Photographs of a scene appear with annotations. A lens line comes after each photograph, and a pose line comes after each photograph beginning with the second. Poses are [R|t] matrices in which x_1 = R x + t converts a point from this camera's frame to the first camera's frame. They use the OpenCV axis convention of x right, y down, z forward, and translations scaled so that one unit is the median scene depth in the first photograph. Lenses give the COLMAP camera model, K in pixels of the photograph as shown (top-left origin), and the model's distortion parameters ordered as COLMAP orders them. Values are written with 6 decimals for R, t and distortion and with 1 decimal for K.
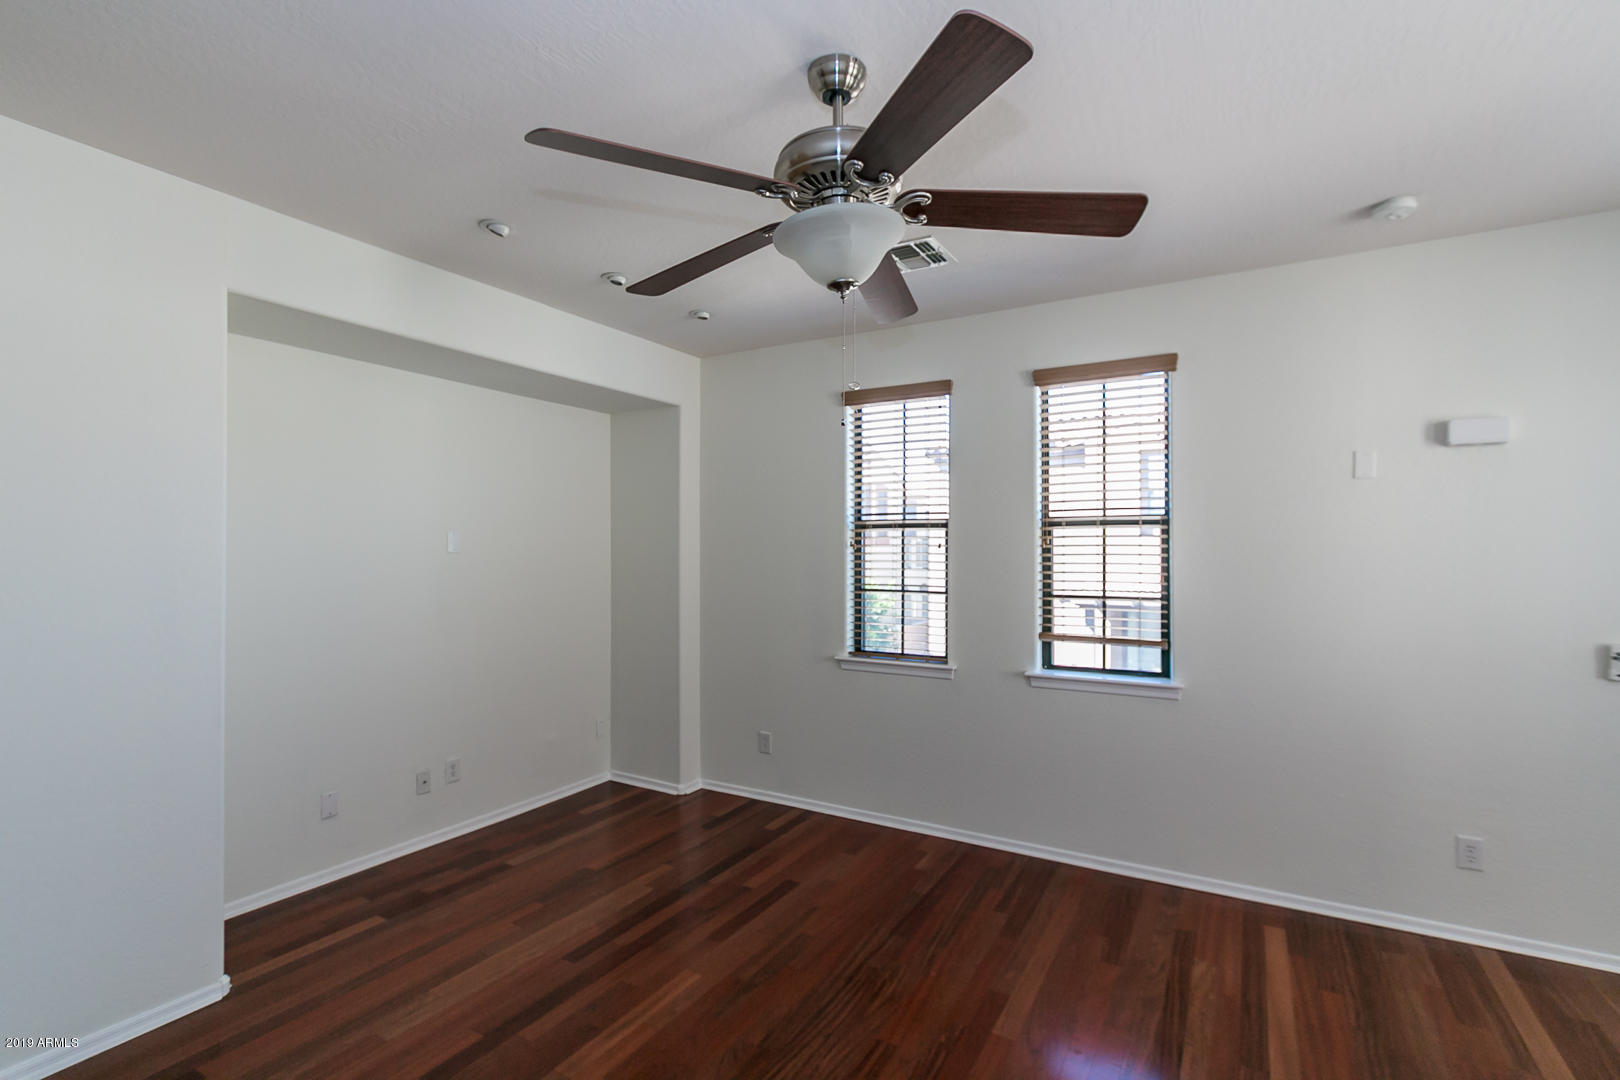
lens RADIAL K [[741.4, 0, 808.1], [0, 741.4, 545.7], [0, 0, 1]] dist [-0.001055, -0.002744]
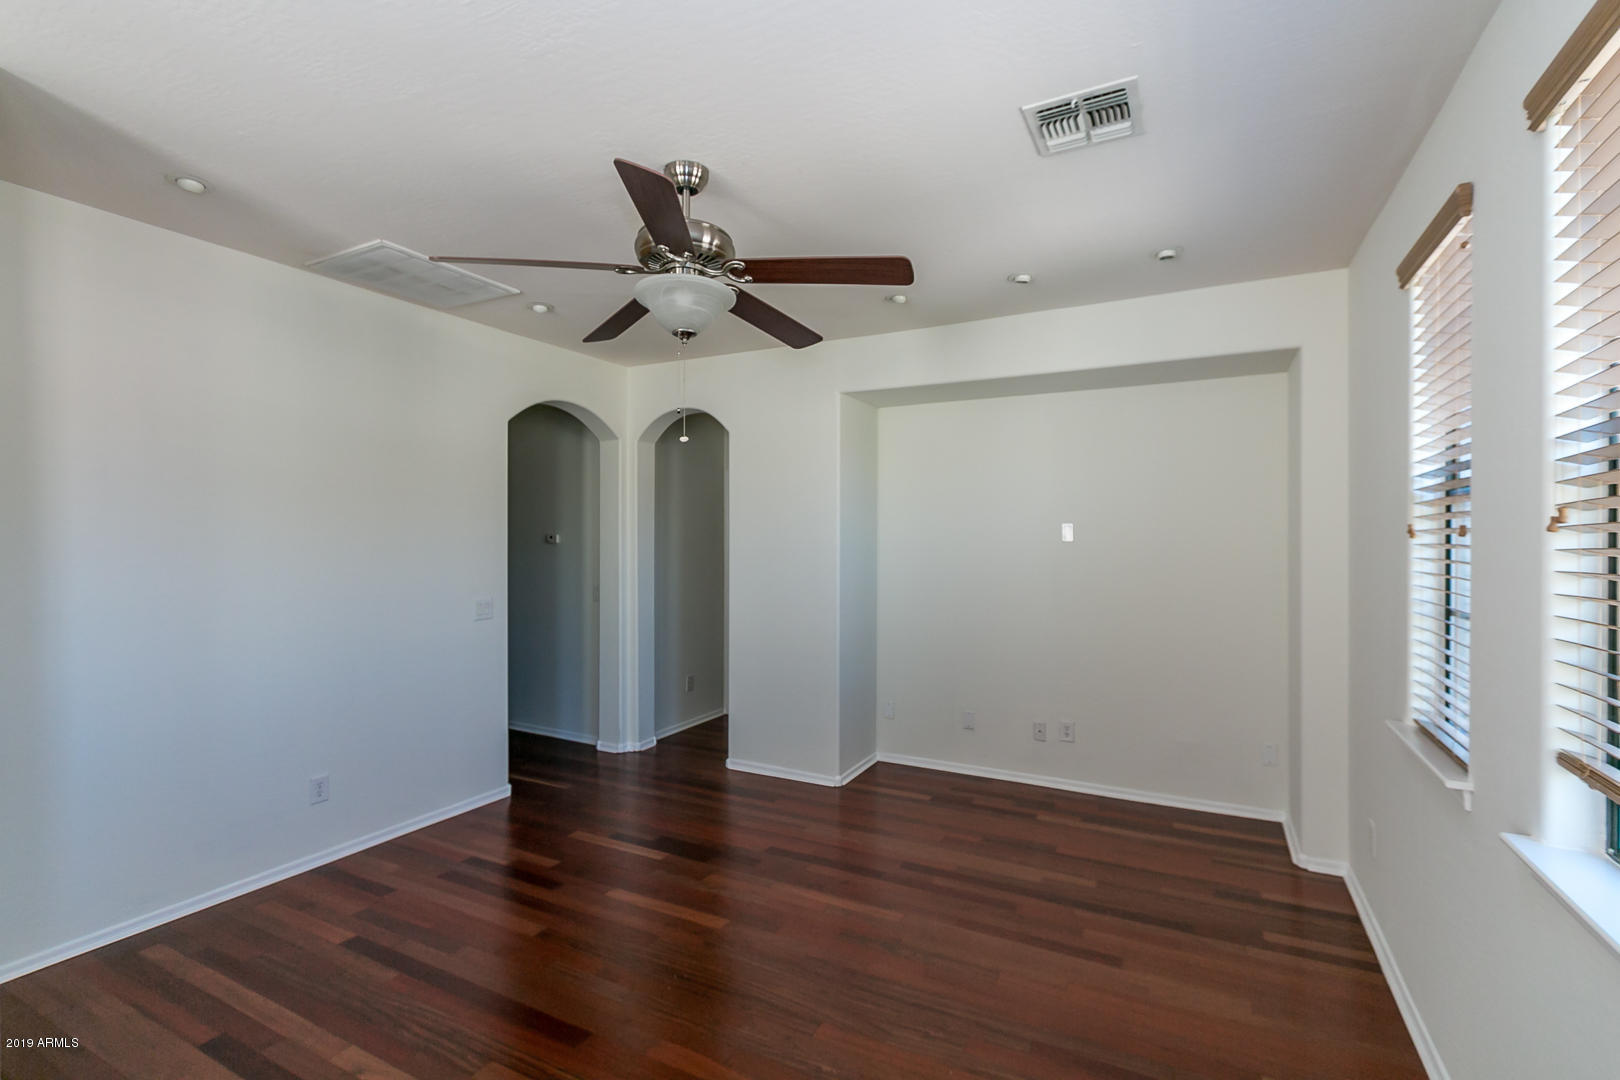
lens RADIAL K [[741.4, 0, 806.3], [0, 741.4, 538.7], [0, 0, 1]] dist [-0.001055, -0.002744]
pose [[0.036593, 0.003302, -0.999325, 0.705446], [0.005553, 0.999978, 0.003507, -0.002594], [0.999315, -0.005678, 0.036574, 0.598410]]
